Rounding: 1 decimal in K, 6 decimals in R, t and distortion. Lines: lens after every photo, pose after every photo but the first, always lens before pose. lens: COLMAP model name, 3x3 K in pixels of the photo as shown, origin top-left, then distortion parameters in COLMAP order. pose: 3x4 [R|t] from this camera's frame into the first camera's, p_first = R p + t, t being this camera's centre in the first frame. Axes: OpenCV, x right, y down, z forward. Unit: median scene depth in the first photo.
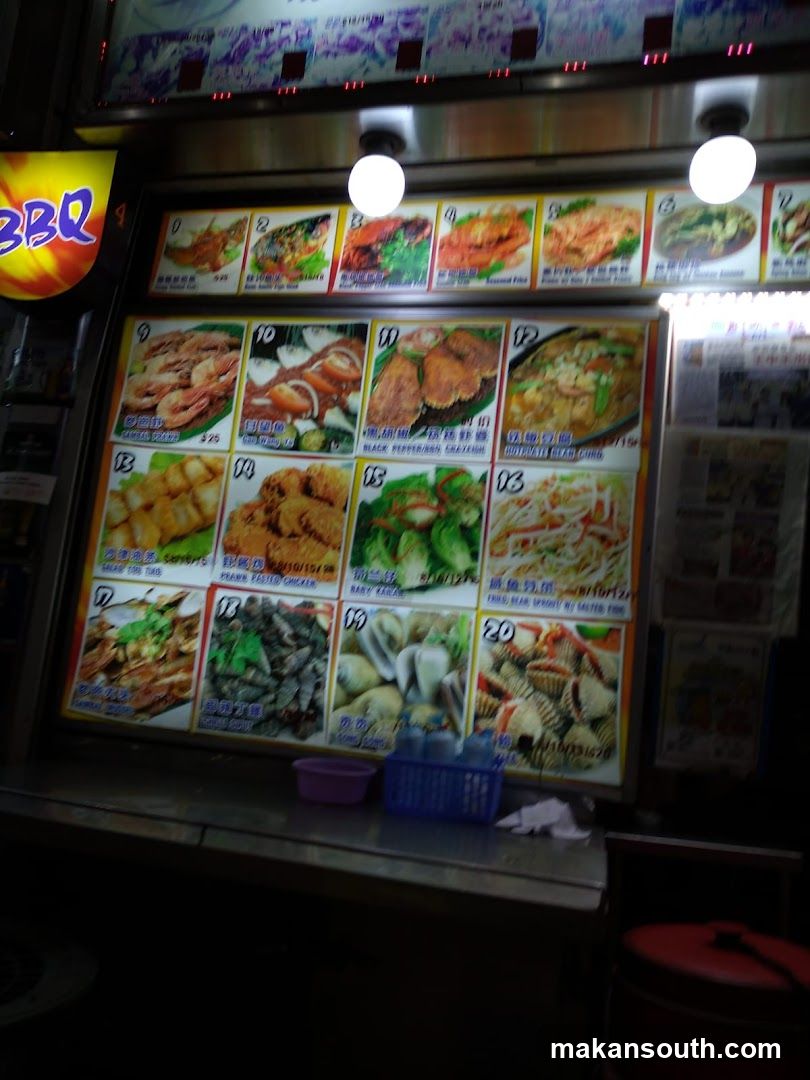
lens RADIAL K [[995.9, 0, 378.6], [0, 995.9, 564.1], [0, 0, 1]] dist [0.168747, -0.423661]
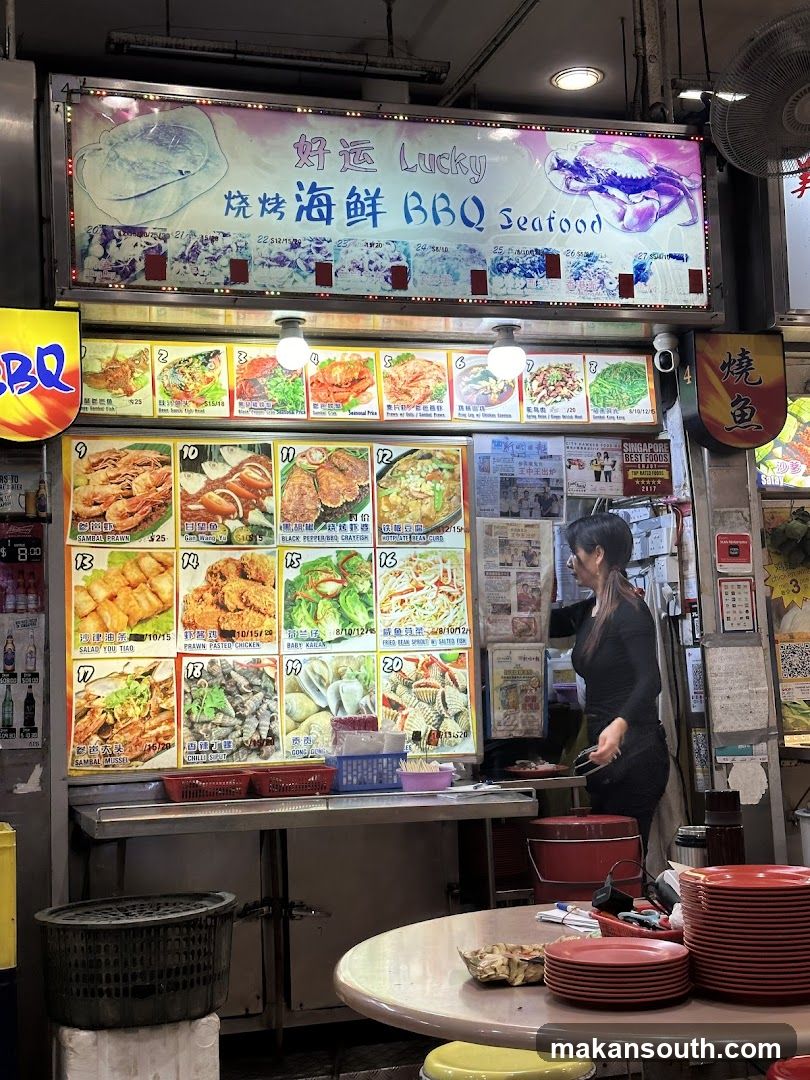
lens RADIAL K [[1496.3, 0, 406.6], [0, 1496.3, 535.3], [0, 0, 1]] dist [0.134961, -0.077092]
pose [[0.832022, -0.089951, 0.547402, -0.992291], [0.040062, 0.993933, 0.102435, -0.326790], [-0.553294, -0.063298, 0.830577, -0.786236]]
